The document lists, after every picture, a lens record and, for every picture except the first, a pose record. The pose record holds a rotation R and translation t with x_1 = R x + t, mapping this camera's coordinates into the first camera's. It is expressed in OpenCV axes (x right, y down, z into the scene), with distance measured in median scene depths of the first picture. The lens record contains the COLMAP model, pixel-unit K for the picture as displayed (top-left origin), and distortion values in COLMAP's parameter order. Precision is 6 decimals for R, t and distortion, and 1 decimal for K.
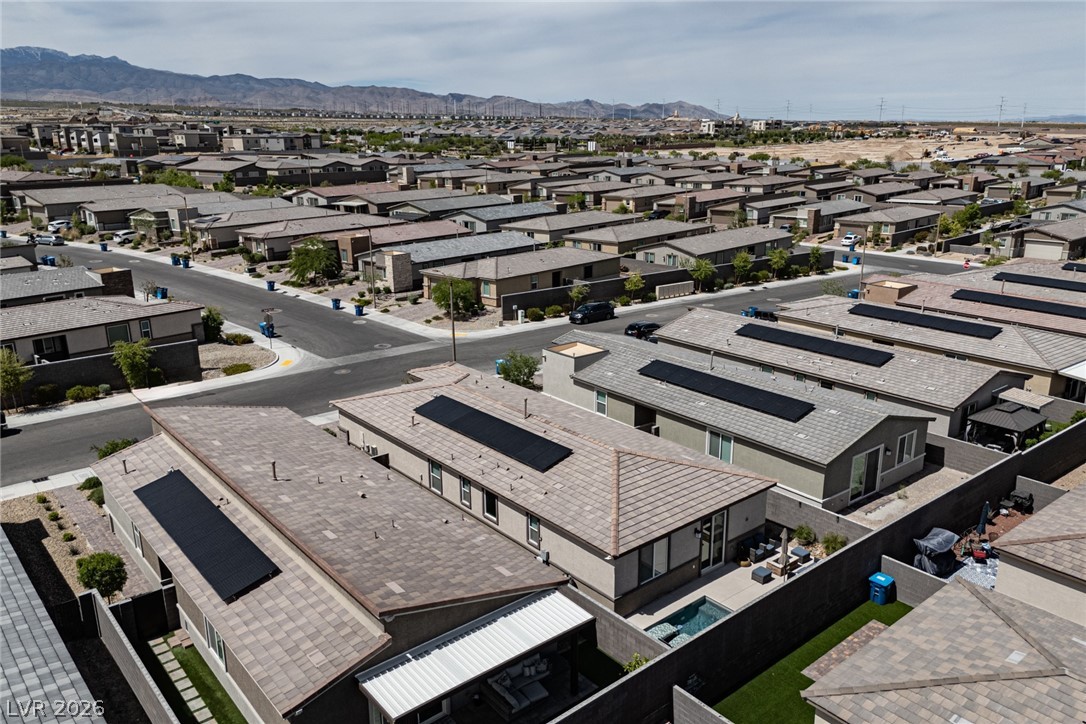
lens RADIAL K [[799.4, 0, 545.6], [0, 799.4, 362.5], [0, 0, 1]] dist [0.086263, -0.105910]
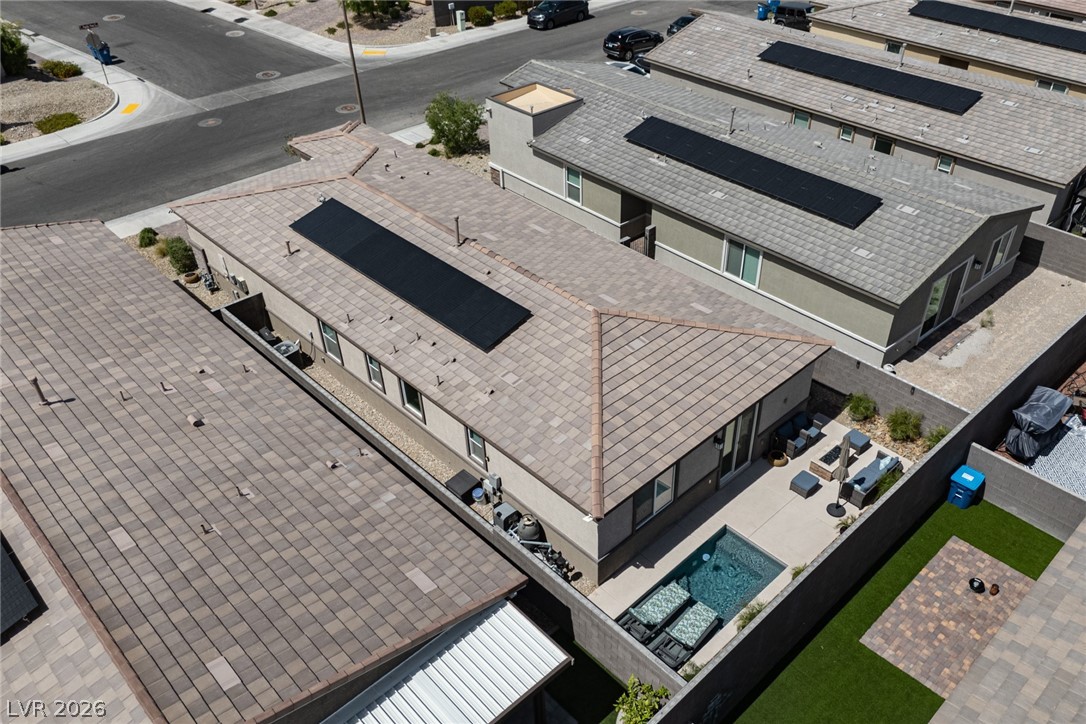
lens RADIAL K [[853.4, 0, 577.7], [0, 853.4, 382.0], [0, 0, 1]] dist [0.080071, -0.089474]
pose [[0.996989, -0.050069, 0.059210, 0.017607], [0.024476, 0.927753, 0.372392, -0.060711], [-0.073578, -0.369821, 0.926185, 0.205976]]
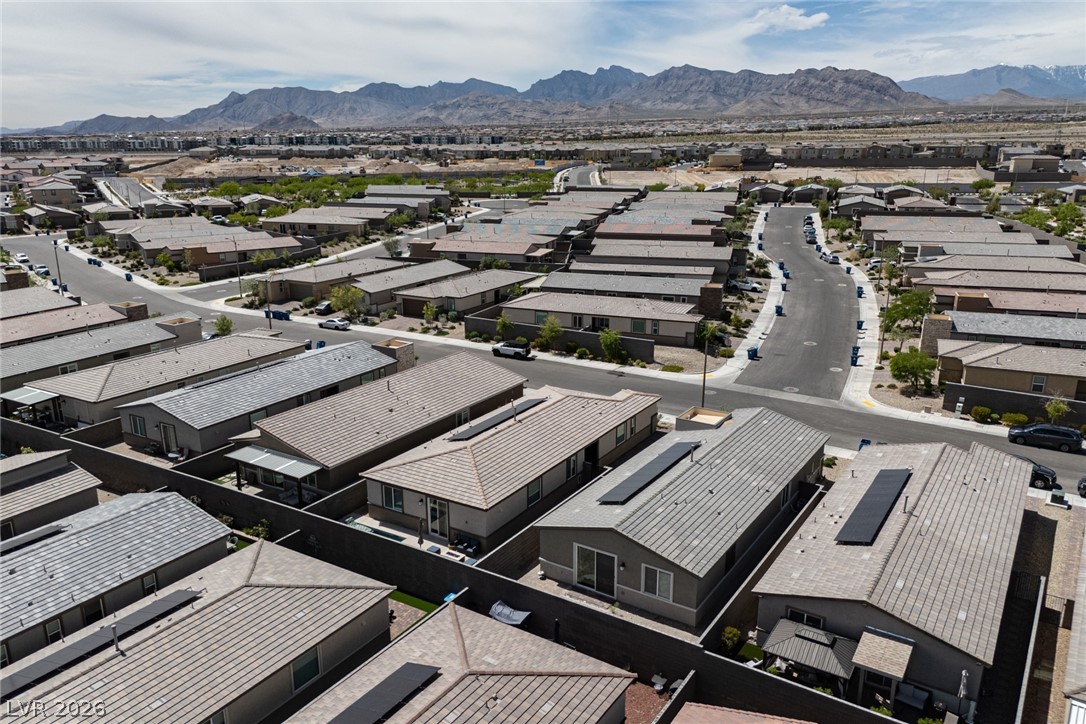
lens RADIAL K [[799.4, 0, 545.6], [0, 799.4, 362.5], [0, 0, 1]] dist [0.086263, -0.105910]
pose [[0.314340, 0.253211, -0.914918, 0.913278], [-0.258257, 0.950231, 0.174254, -0.211198], [0.913506, 0.181509, 0.364089, 0.348836]]
